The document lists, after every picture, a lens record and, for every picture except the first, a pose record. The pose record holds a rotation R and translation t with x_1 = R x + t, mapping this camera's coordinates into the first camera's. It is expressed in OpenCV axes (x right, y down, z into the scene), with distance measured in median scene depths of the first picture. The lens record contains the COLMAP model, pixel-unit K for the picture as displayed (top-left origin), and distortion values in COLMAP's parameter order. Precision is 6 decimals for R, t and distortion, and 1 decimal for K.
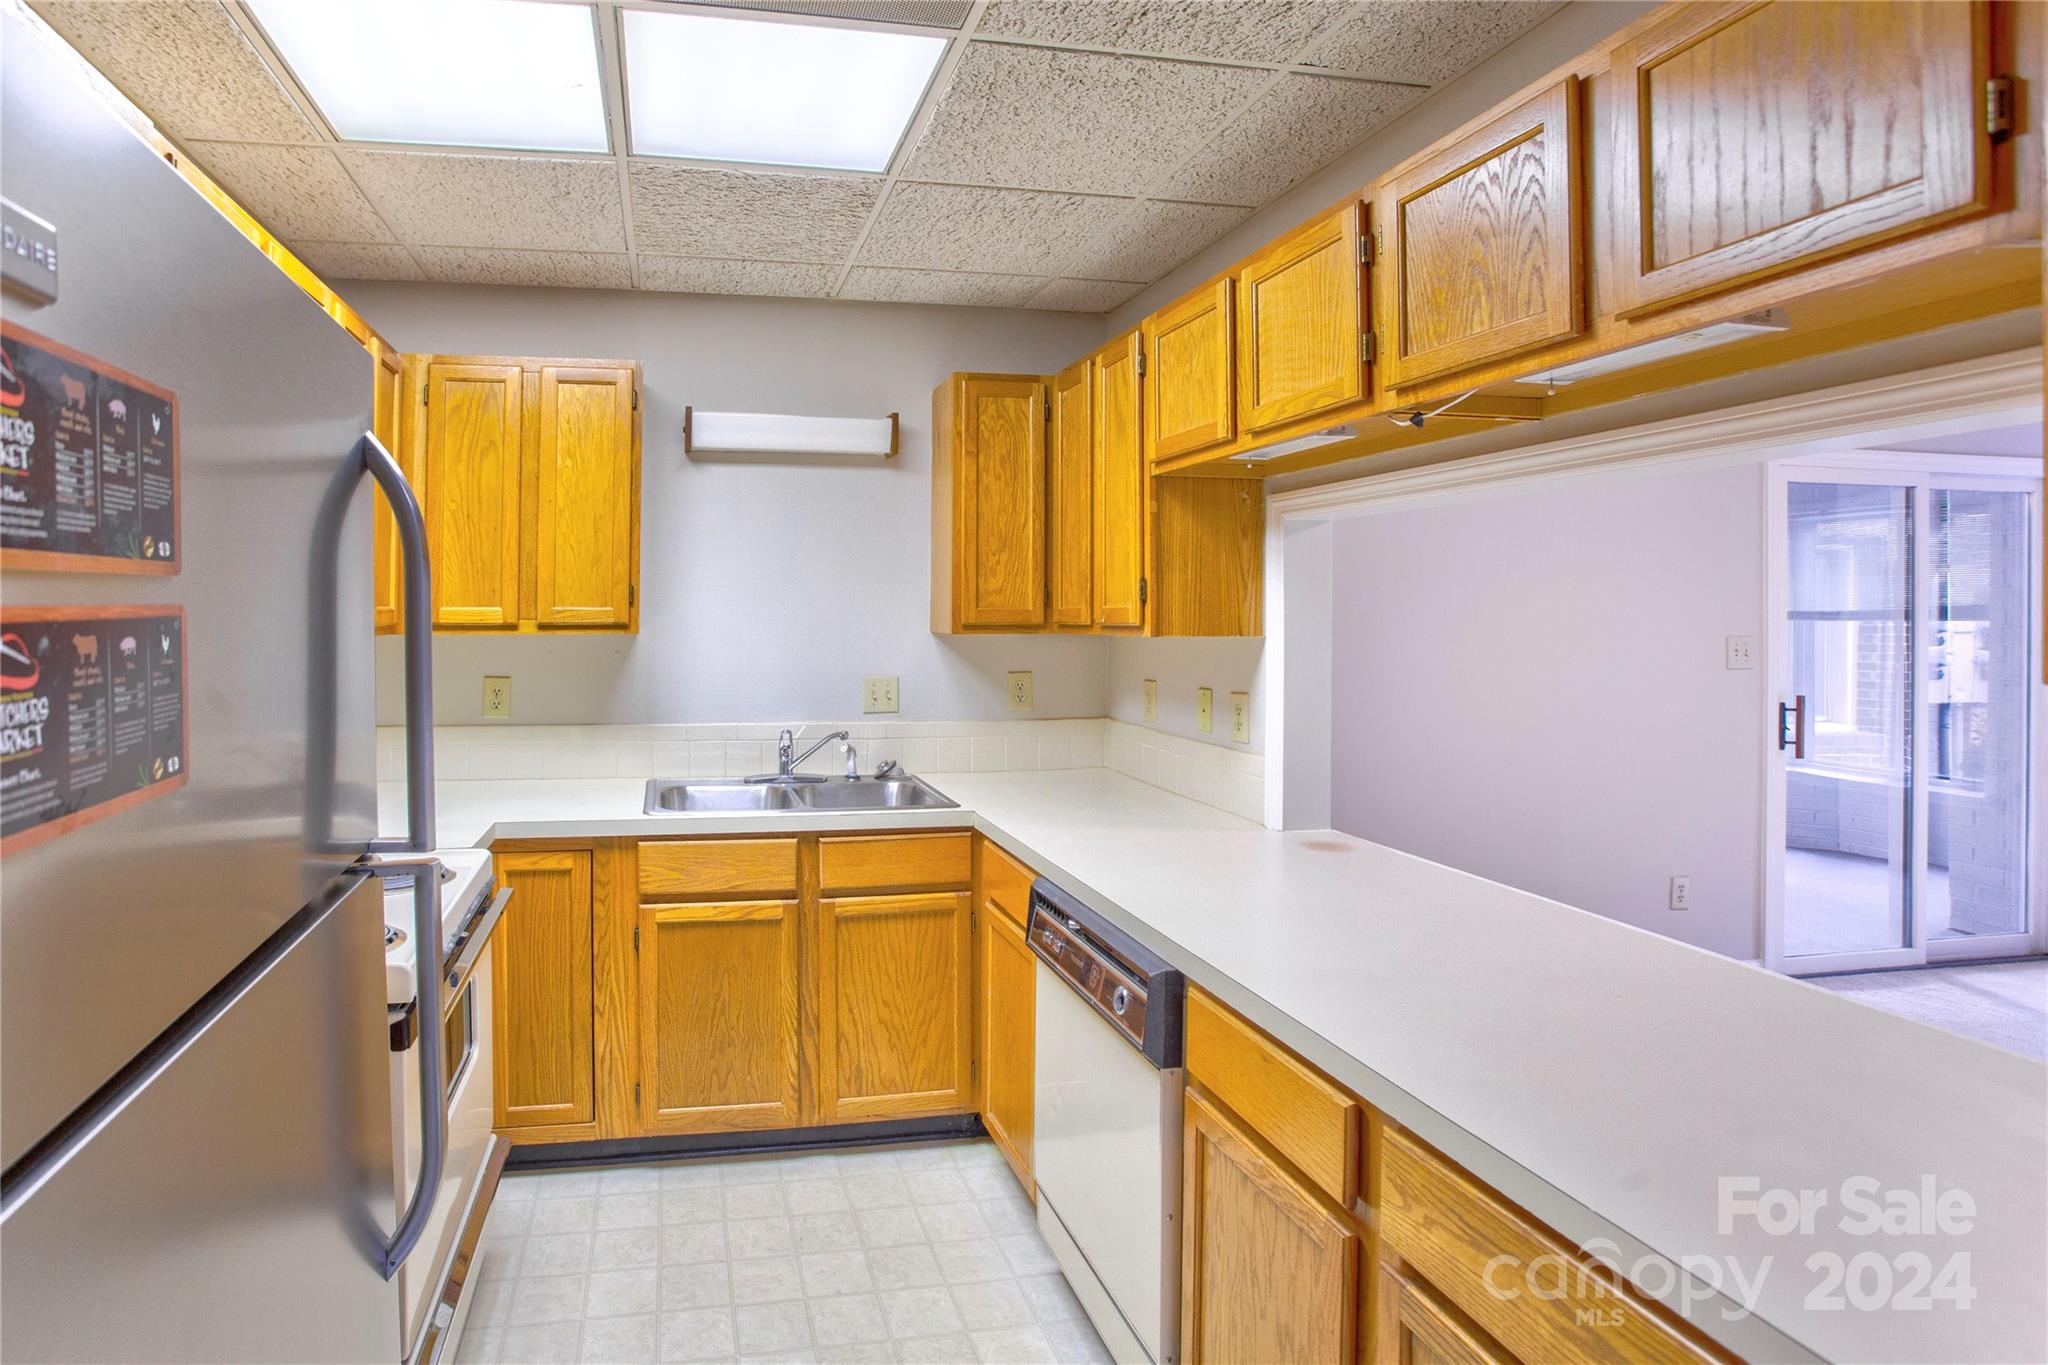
lens RADIAL K [[1045.4, 0, 1024.2], [0, 1045.4, 623.3], [0, 0, 1]] dist [-0.072820, 0.037166]
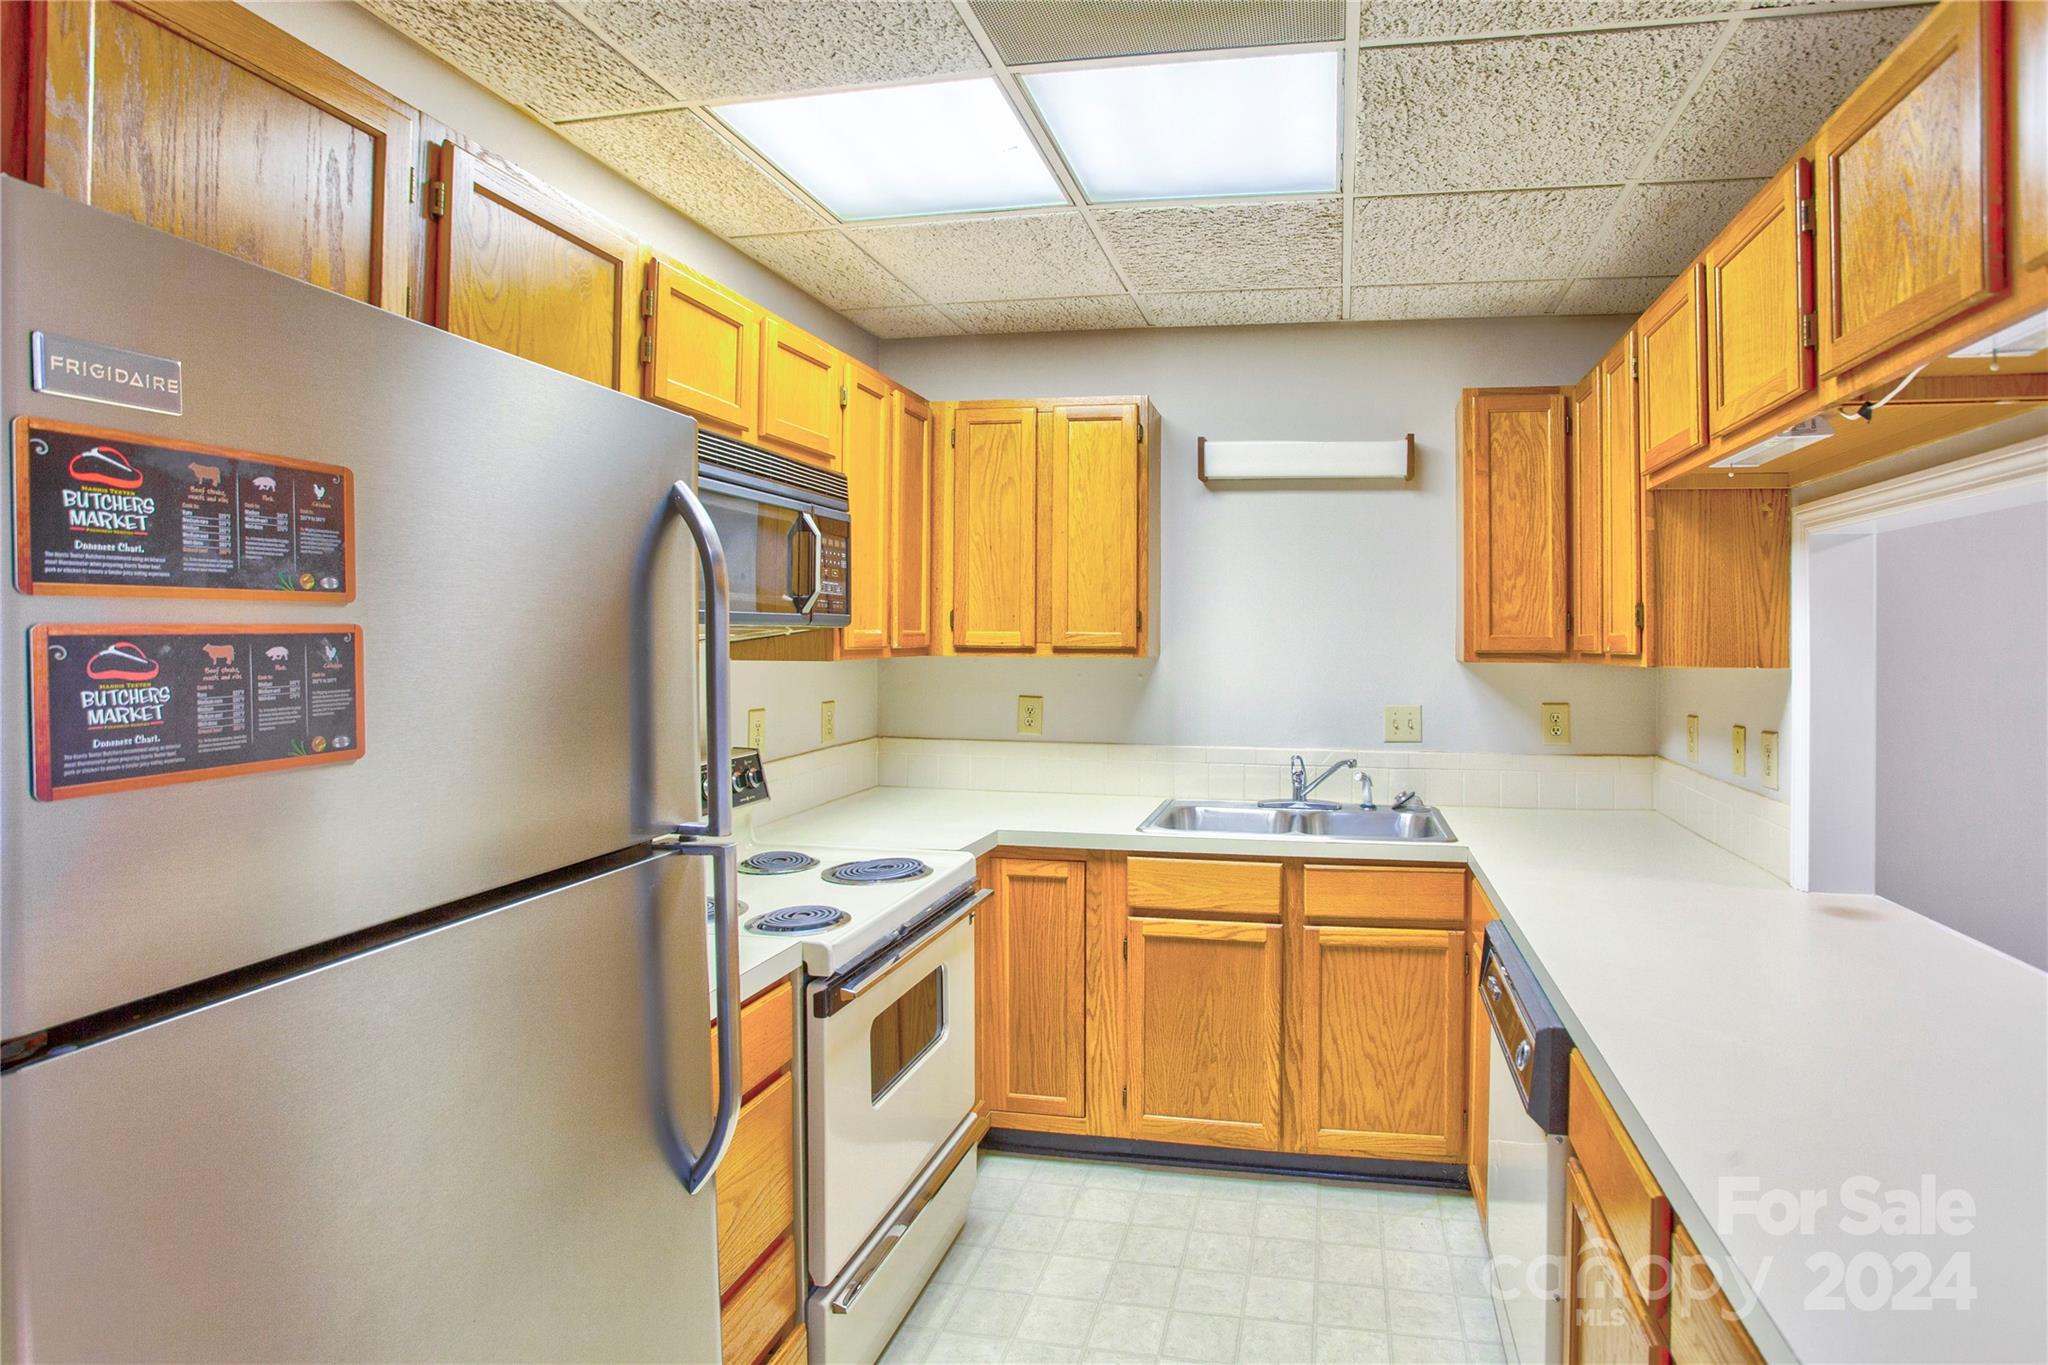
lens RADIAL K [[1018.3, 0, 960.5], [0, 1018.3, 645.4], [0, 0, 1]] dist [-0.068796, 0.027296]
pose [[0.938120, 0.009073, -0.346190, -0.178946], [-0.009197, 0.999957, 0.001286, -0.001671], [0.346187, 0.001978, 0.938163, -0.021947]]
